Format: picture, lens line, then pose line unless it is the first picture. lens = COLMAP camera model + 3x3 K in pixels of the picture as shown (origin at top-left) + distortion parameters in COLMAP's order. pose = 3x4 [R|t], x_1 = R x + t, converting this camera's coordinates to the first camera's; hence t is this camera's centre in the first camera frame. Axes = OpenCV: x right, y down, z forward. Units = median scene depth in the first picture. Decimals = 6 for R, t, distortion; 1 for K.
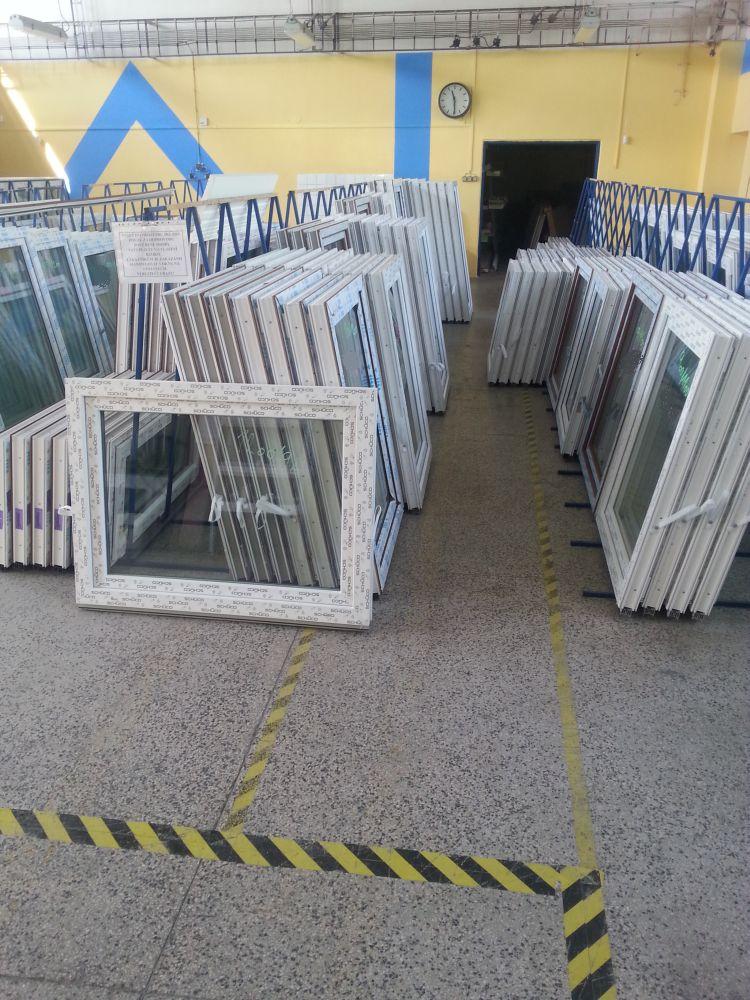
lens RADIAL K [[808.7, 0, 375.9], [0, 808.7, 500.2], [0, 0, 1]] dist [-0.033353, 0.035807]
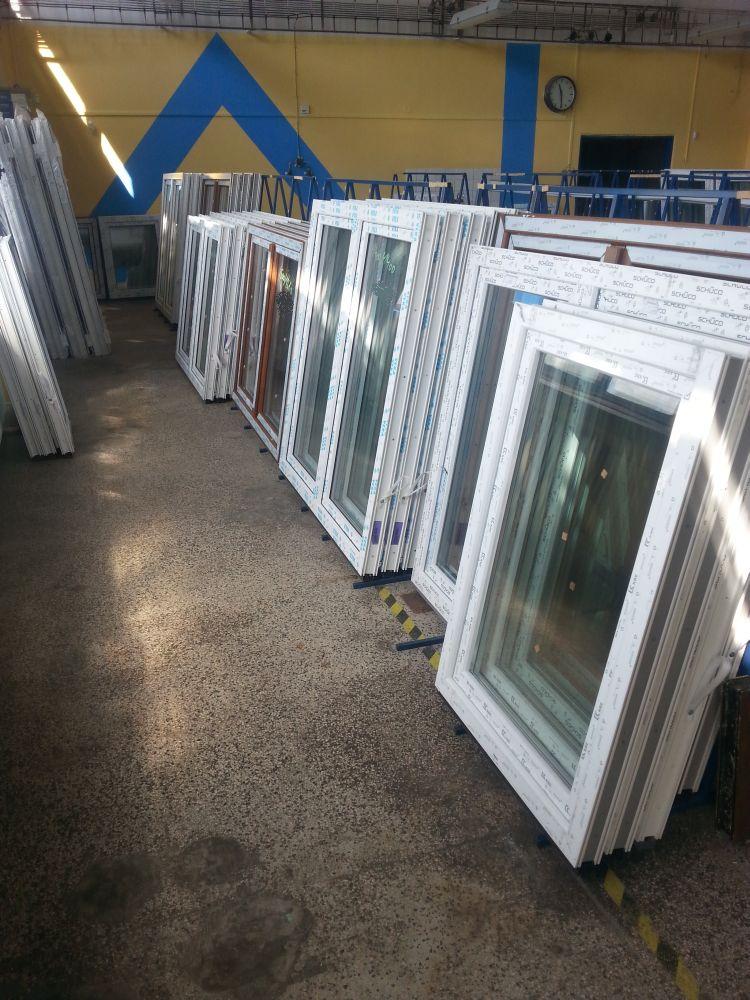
lens RADIAL K [[808.7, 0, 372.3], [0, 808.7, 500.8], [0, 0, 1]] dist [-0.033353, 0.035807]
pose [[0.889019, -0.182012, 0.420140, -0.599007], [0.180616, 0.982592, 0.043491, -0.084816], [-0.420742, 0.037220, 0.906417, 0.208398]]
